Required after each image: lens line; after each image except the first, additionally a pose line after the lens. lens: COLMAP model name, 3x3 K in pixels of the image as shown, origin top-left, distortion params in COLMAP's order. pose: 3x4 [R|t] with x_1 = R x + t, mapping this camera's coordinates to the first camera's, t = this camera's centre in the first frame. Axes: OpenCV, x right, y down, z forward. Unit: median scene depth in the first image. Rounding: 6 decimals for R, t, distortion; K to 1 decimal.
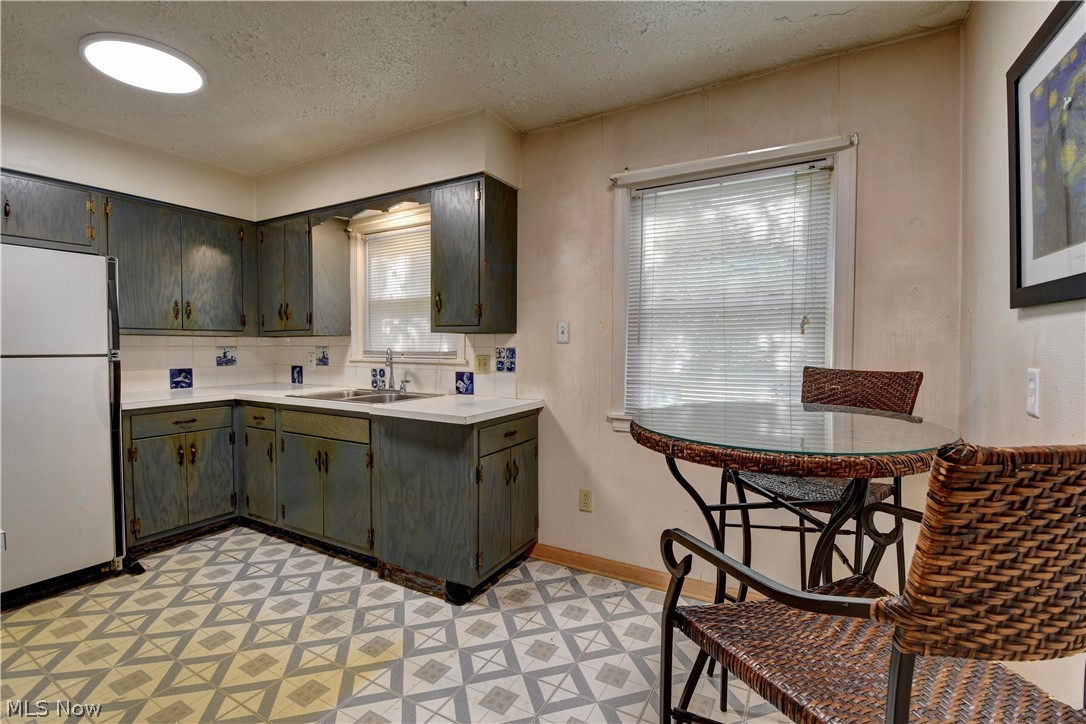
lens RADIAL K [[473.7, 0, 543.0], [0, 473.7, 362.0], [0, 0, 1]] dist [-0.001819, -0.000554]
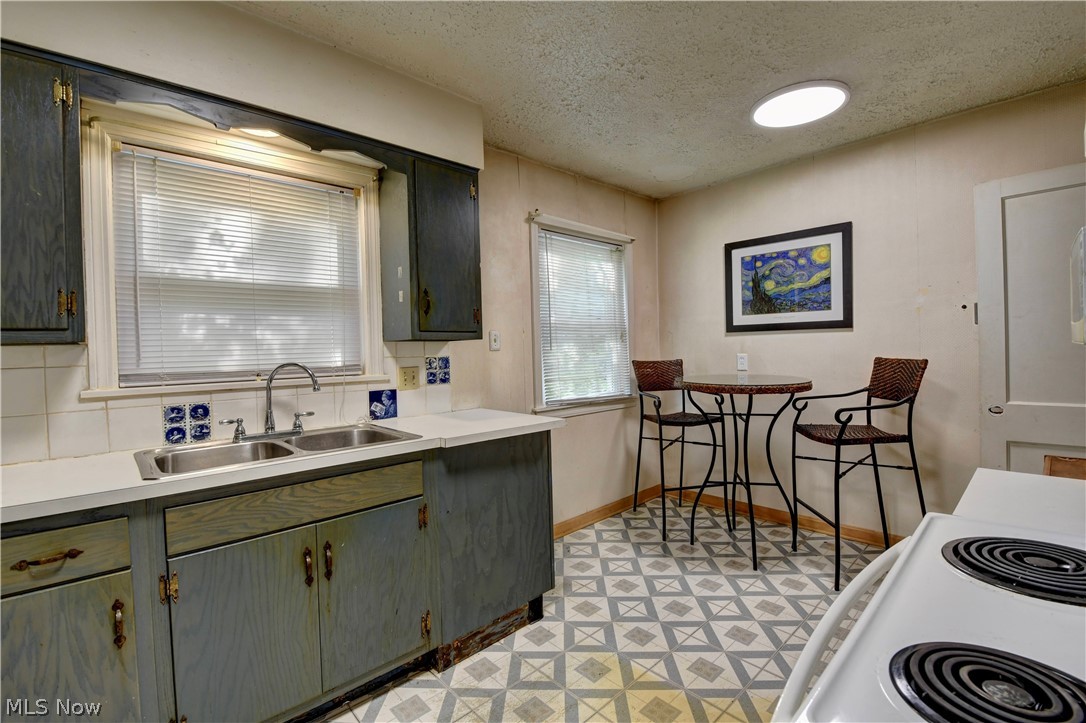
lens RADIAL K [[473.7, 0, 543.0], [0, 473.7, 361.5], [0, 0, 1]] dist [-0.001819, -0.000554]
pose [[0.312252, -0.030966, 0.949495, -0.877984], [0.060054, 0.998113, 0.012803, -0.021511], [-0.948099, 0.053024, 0.313522, 0.533199]]
